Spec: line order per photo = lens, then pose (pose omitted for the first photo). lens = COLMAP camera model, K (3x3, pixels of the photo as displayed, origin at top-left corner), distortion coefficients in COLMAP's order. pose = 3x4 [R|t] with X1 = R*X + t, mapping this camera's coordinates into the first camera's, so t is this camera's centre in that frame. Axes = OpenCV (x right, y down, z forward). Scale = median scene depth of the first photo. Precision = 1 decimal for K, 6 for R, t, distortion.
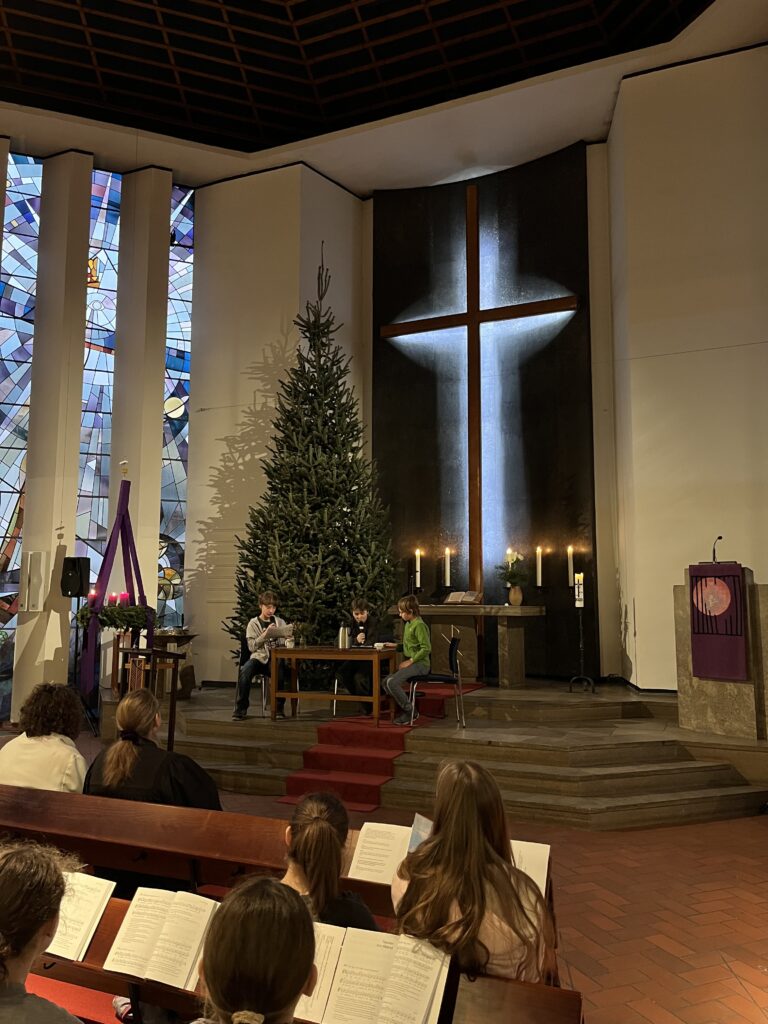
lens RADIAL K [[768.7, 0, 381.4], [0, 768.7, 510.9], [0, 0, 1]] dist [0.074170, -0.099337]
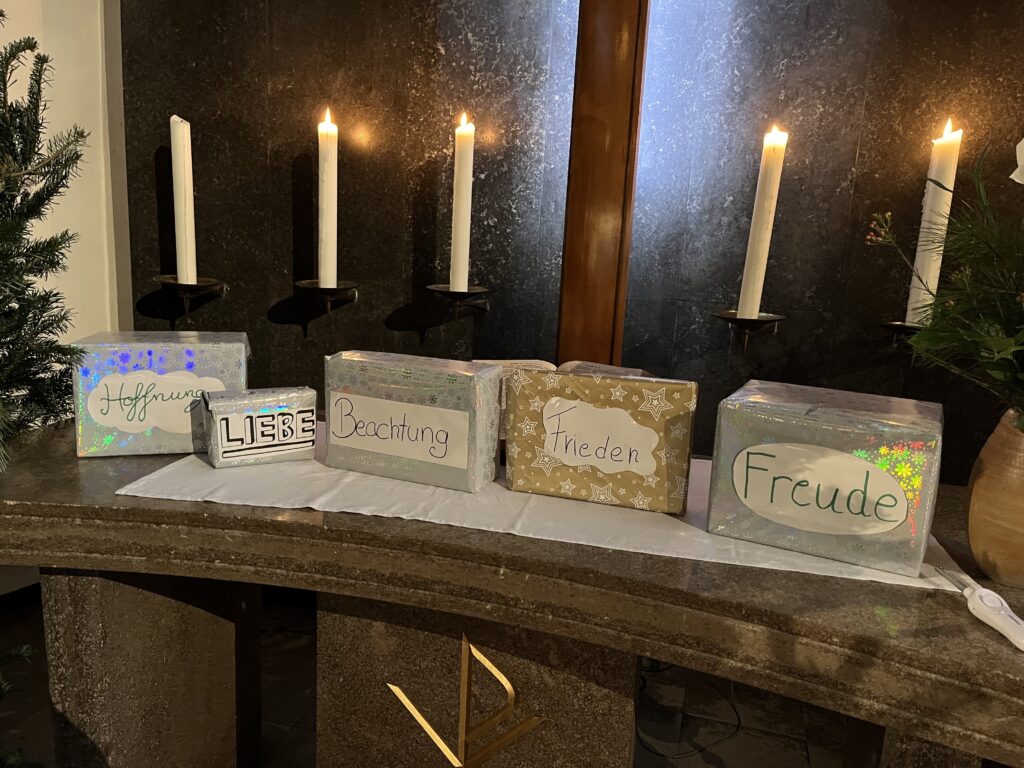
lens RADIAL K [[768.7, 0, 511.9], [0, 768.7, 383.4], [0, 0, 1]] dist [0.074170, -0.099337]
pose [[0.990208, 0.022717, 0.137743, 0.078536], [-0.063722, 0.951439, 0.301170, 0.060832], [-0.124212, -0.306998, 0.943570, 0.855872]]
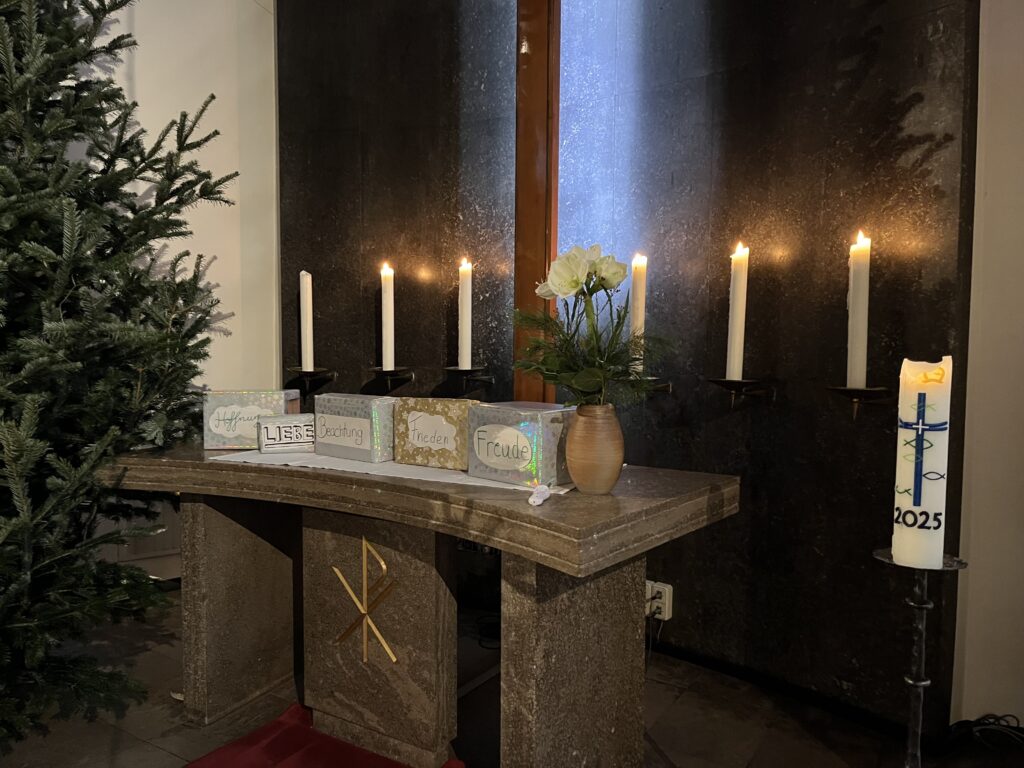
lens RADIAL K [[768.7, 0, 511.9], [0, 768.7, 383.4], [0, 0, 1]] dist [0.074170, -0.099337]
pose [[0.988295, 0.014129, -0.151902, 0.174153], [0.012691, 0.984637, 0.174151, 0.050231], [0.152029, -0.174041, 0.972932, 0.741255]]
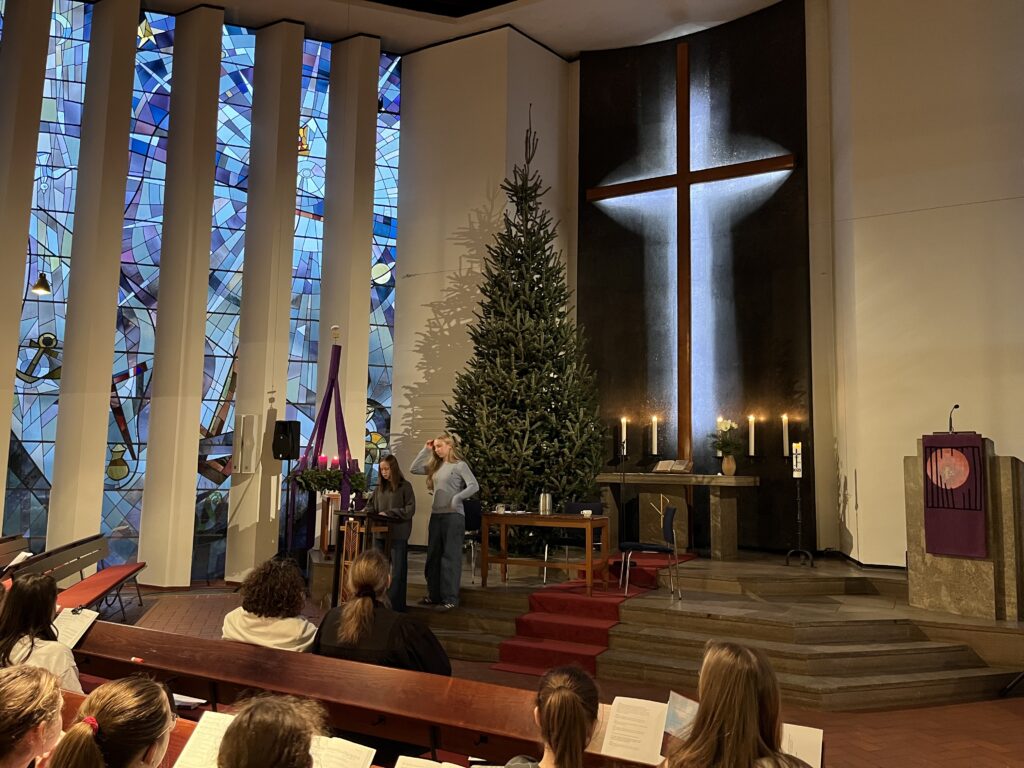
lens RADIAL K [[768.7, 0, 511.9], [0, 768.7, 383.4], [0, 0, 1]] dist [0.074170, -0.099337]
pose [[0.996939, 0.006368, -0.077924, -0.021134], [-0.005870, 0.999961, 0.006622, 0.002421], [0.077964, -0.006145, 0.996937, 0.009871]]
